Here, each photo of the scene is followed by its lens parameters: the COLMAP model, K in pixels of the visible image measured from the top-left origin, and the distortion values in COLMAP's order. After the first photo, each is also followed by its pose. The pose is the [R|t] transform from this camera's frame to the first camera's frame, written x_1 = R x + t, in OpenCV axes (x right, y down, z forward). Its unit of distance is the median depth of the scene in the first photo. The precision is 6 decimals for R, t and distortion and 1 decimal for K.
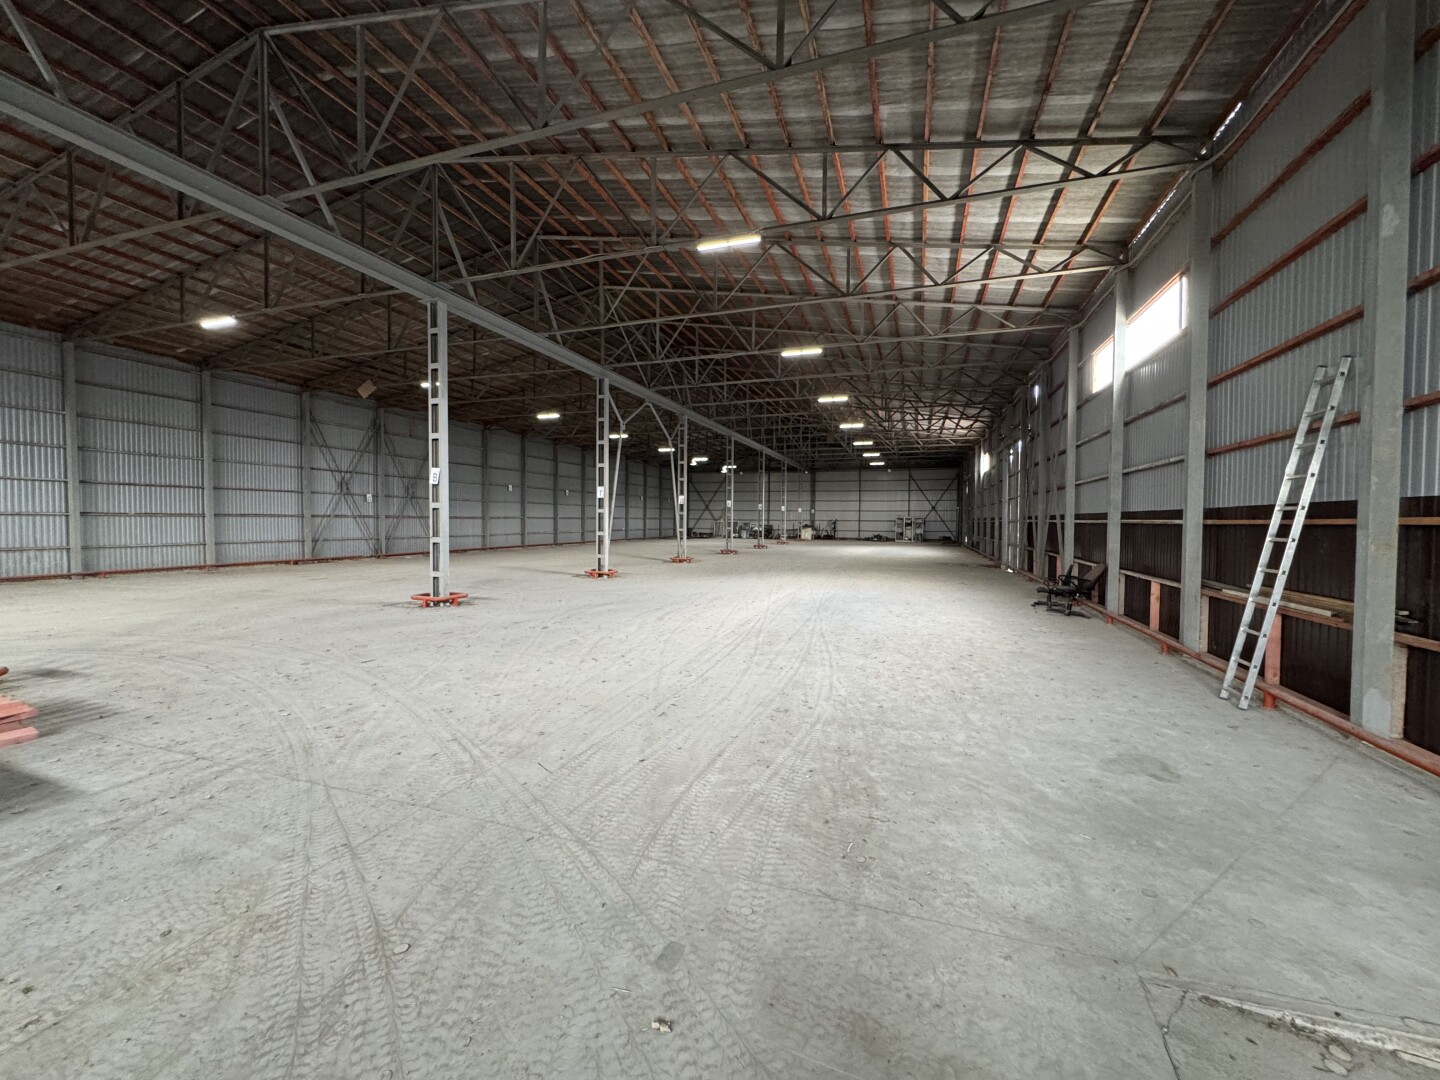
lens RADIAL K [[568.2, 0, 720.9], [0, 568.2, 542.1], [0, 0, 1]] dist [-0.003435, 0.000620]
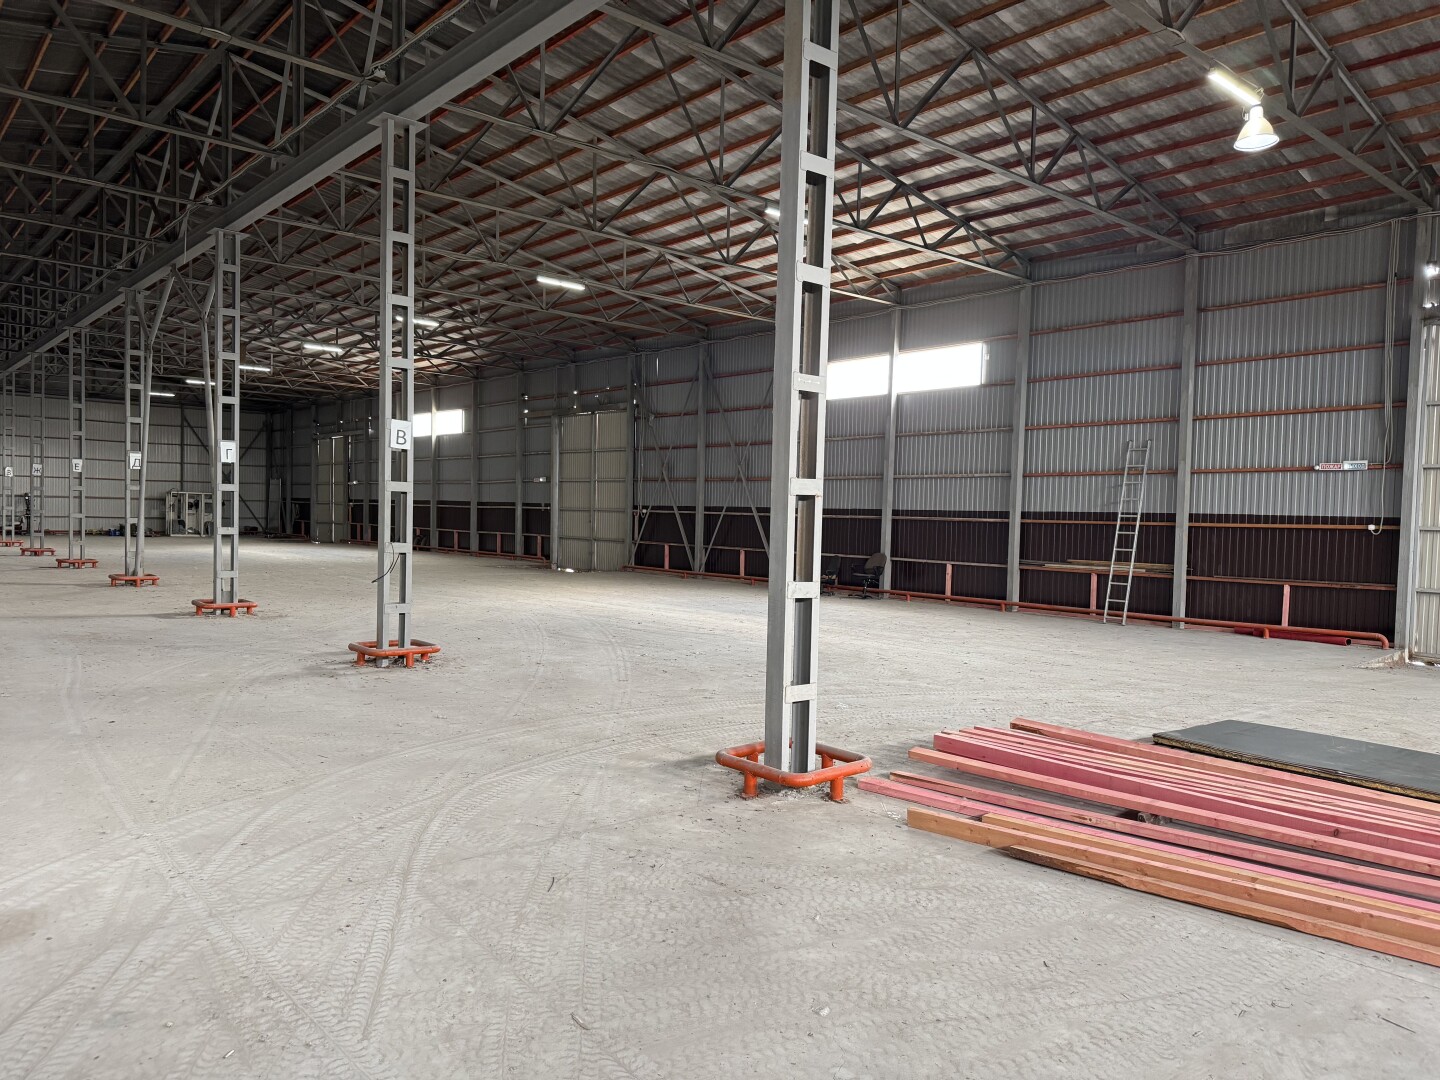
lens RADIAL K [[992.3, 0, 724.0], [0, 992.3, 535.5], [0, 0, 1]] dist [0.048367, -0.049497]
pose [[0.486596, -0.017010, 0.873462, -1.343237], [0.015038, 0.999825, 0.011093, -0.025443], [-0.873498, 0.007737, 0.486767, 0.279854]]
